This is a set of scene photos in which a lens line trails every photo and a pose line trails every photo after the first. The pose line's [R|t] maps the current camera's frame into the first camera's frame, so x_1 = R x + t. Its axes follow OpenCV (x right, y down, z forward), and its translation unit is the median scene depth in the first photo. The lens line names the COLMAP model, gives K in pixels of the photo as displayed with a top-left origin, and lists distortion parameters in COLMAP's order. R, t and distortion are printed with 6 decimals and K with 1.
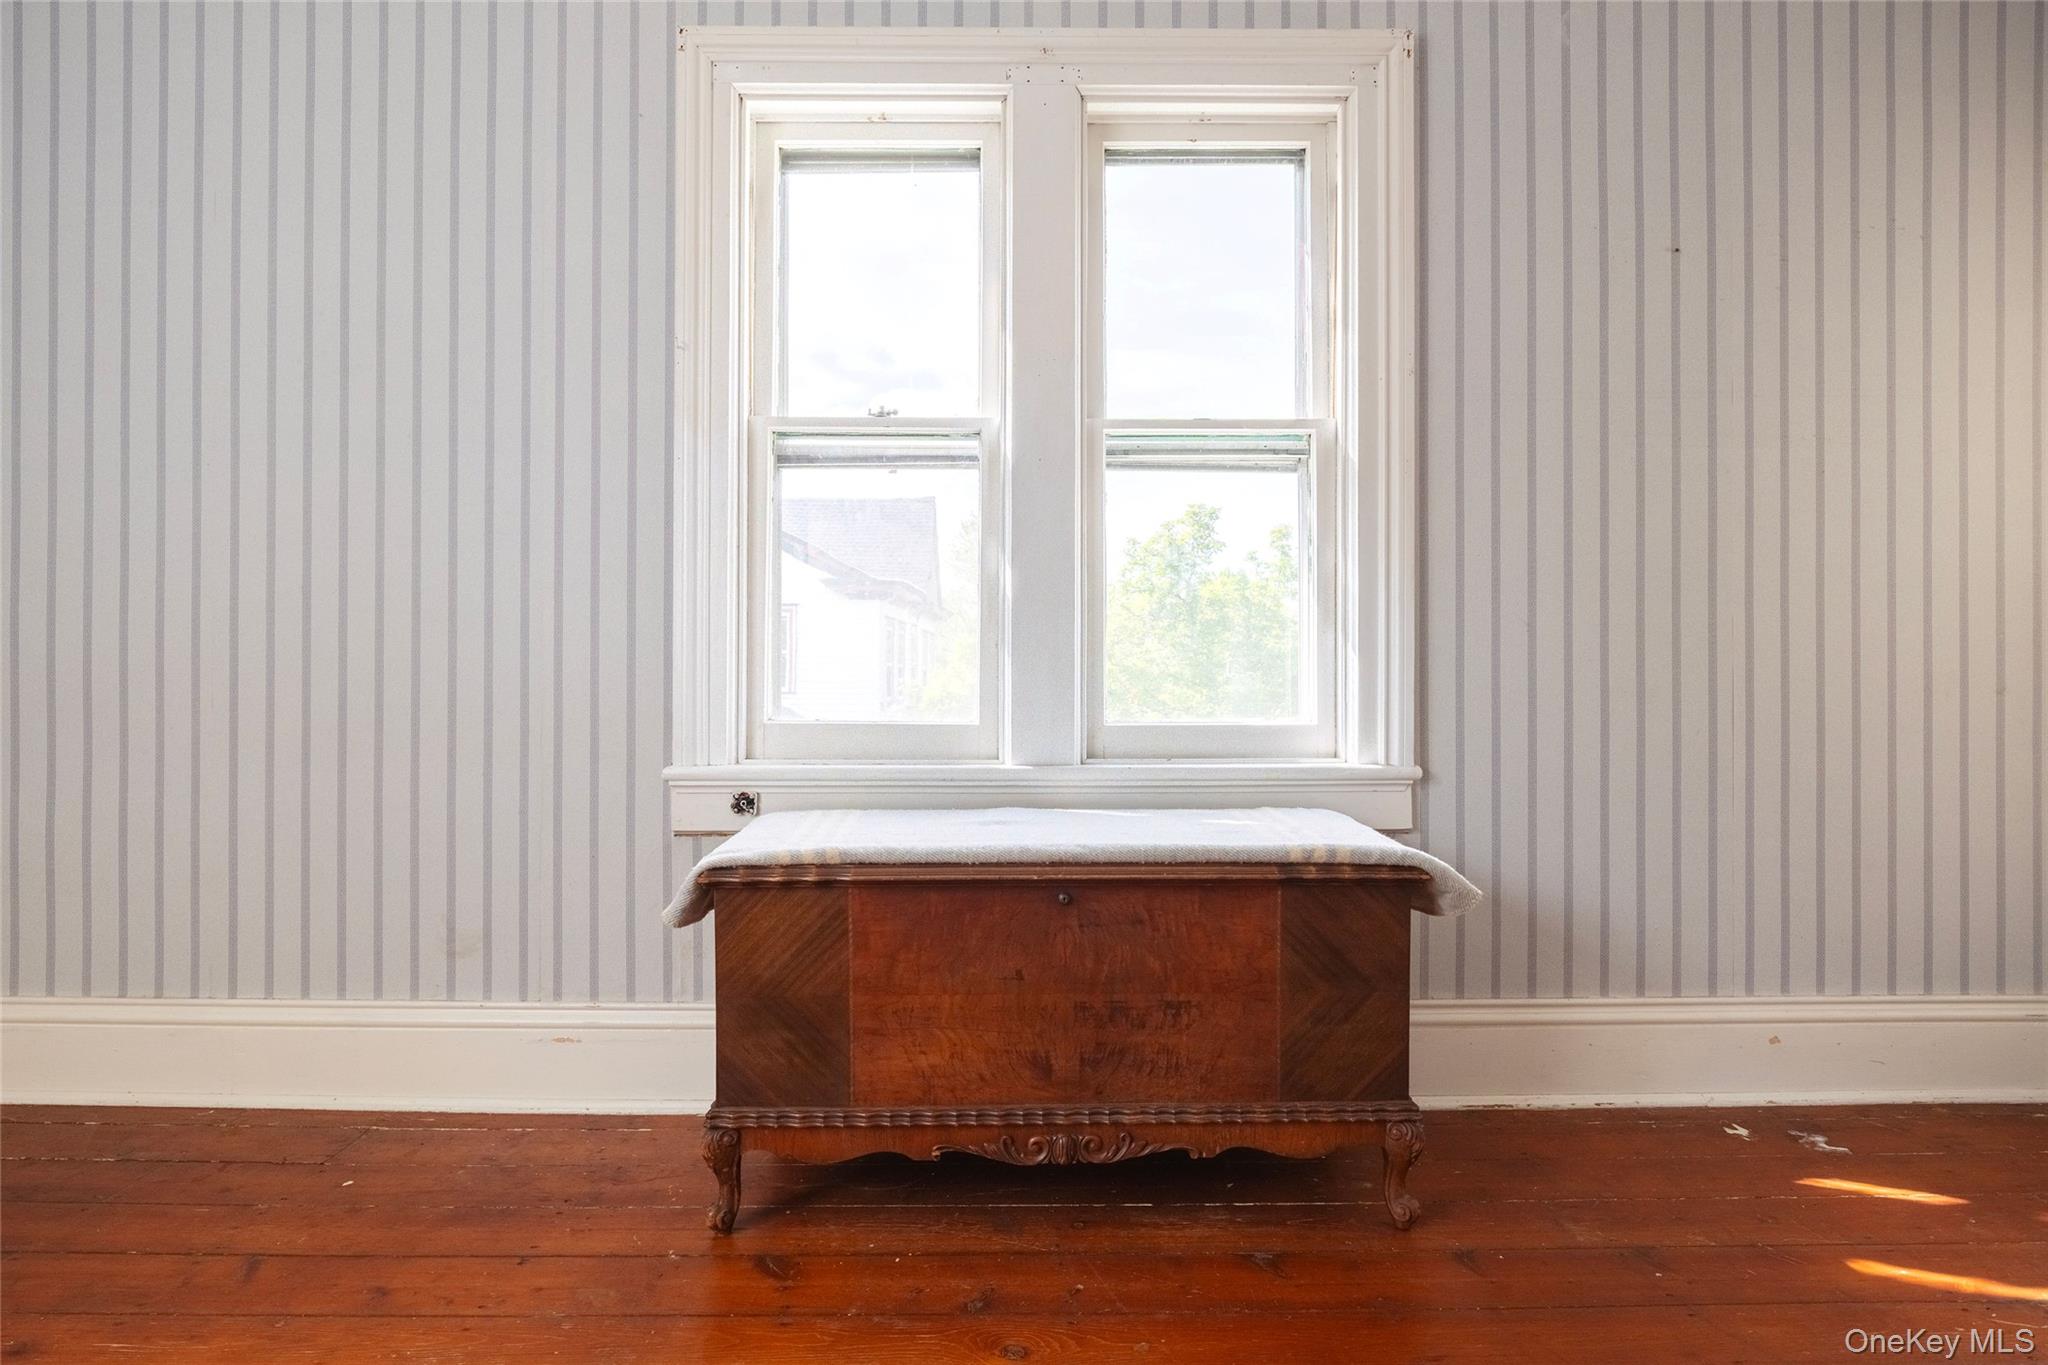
lens RADIAL K [[1054.9, 0, 1023.4], [0, 1054.9, 705.5], [0, 0, 1]] dist [-0.012994, 0.001056]
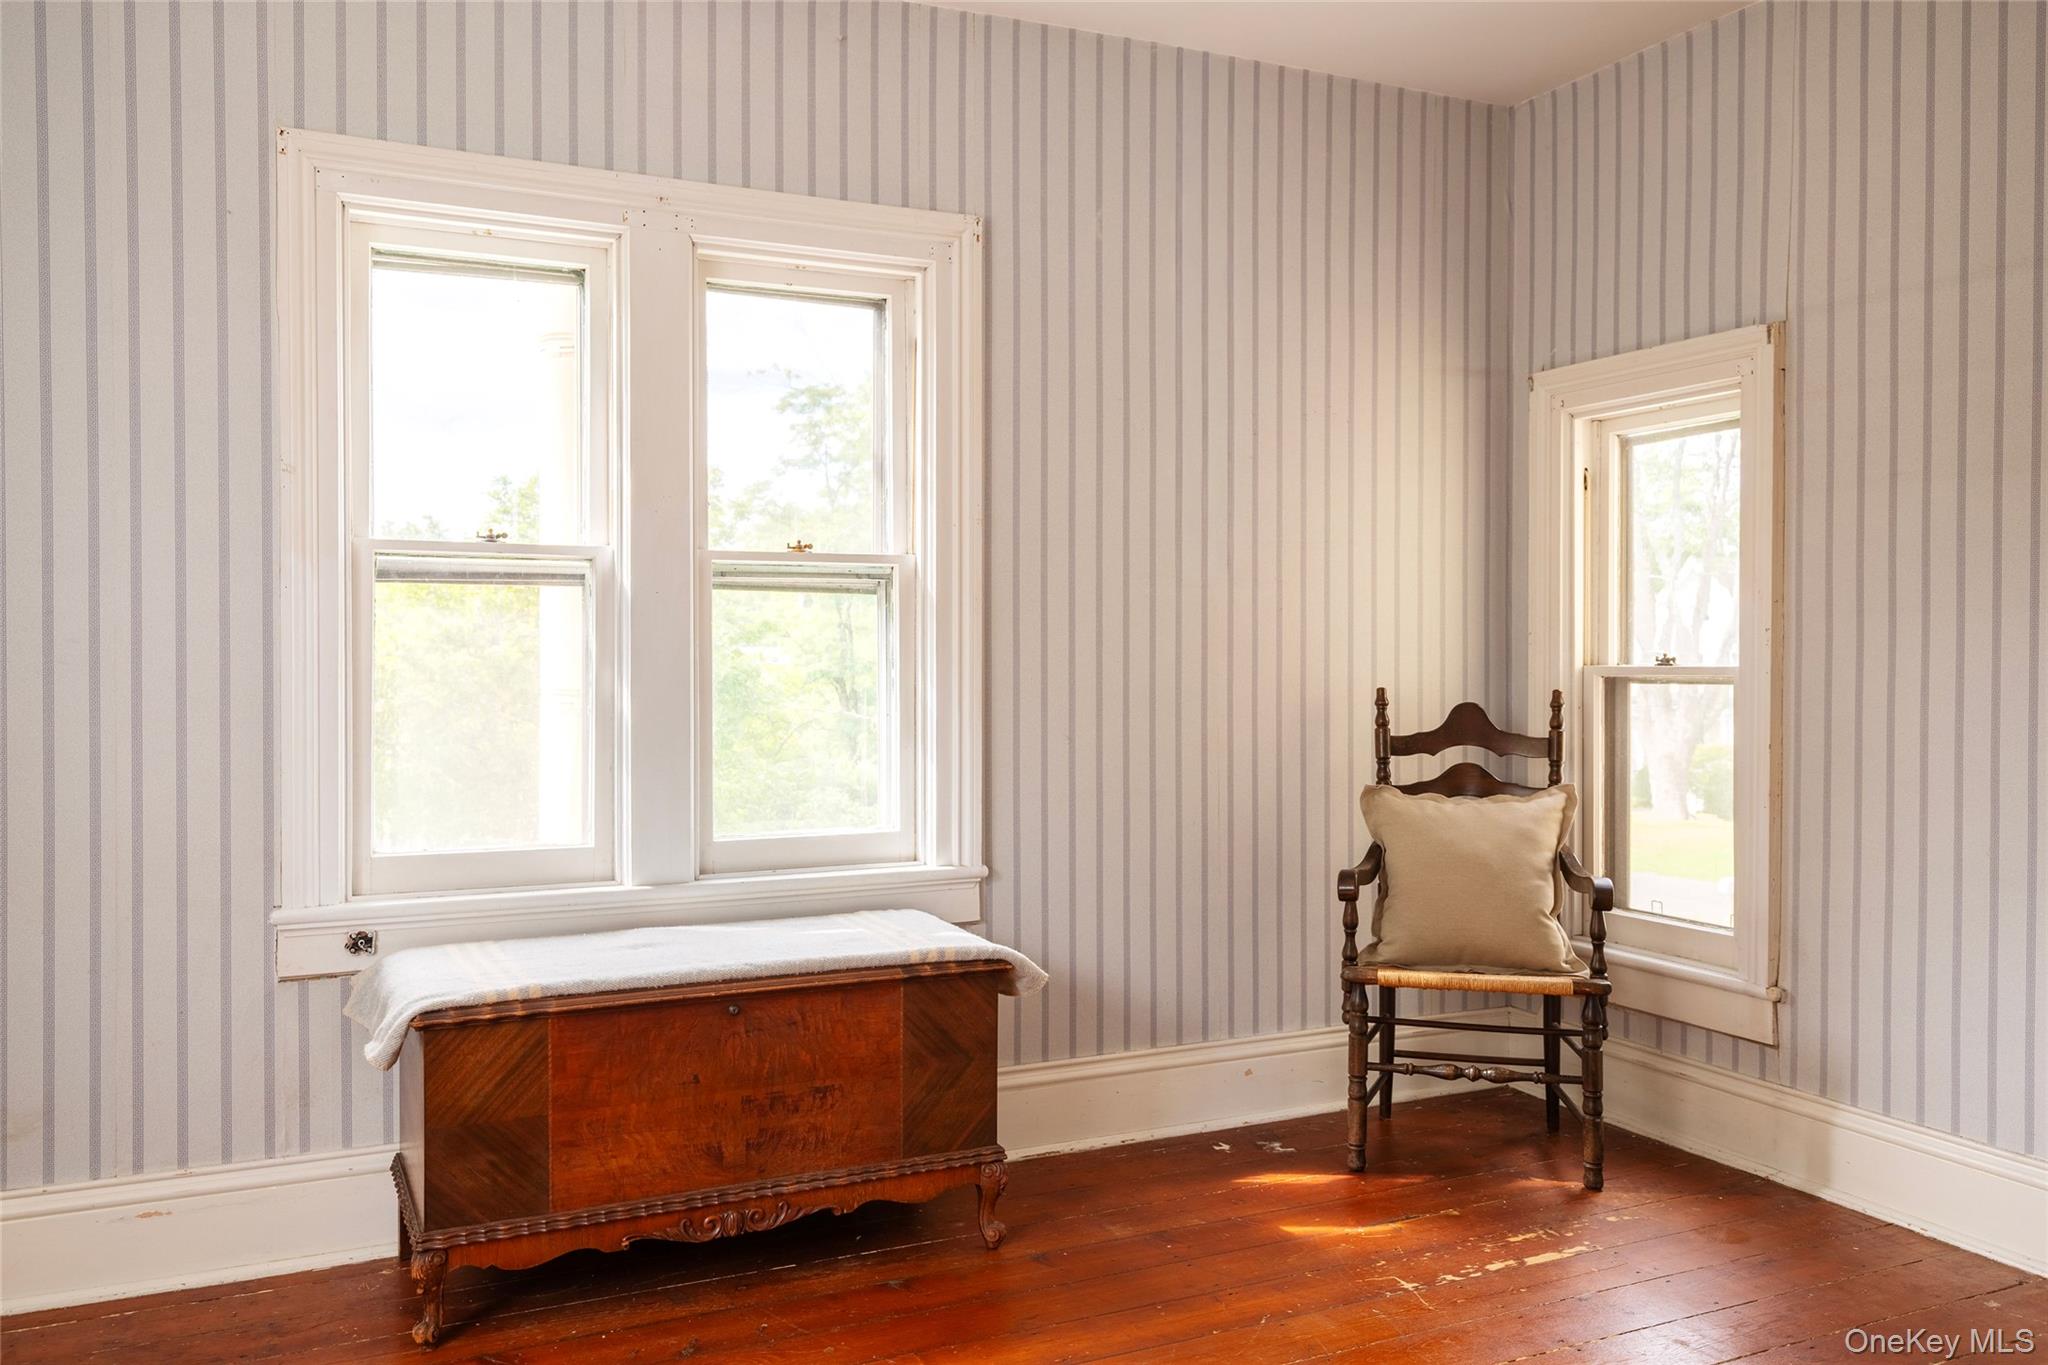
lens RADIAL K [[1674.5, 0, 1024.0], [0, 1674.5, 682.5], [0, 0, 1]] dist [0.013525, 0.004046]
pose [[0.894362, -0.004836, 0.447319, -0.504412], [0.001398, 0.999967, 0.008015, -0.196275], [-0.447343, -0.006543, 0.894339, -0.813861]]
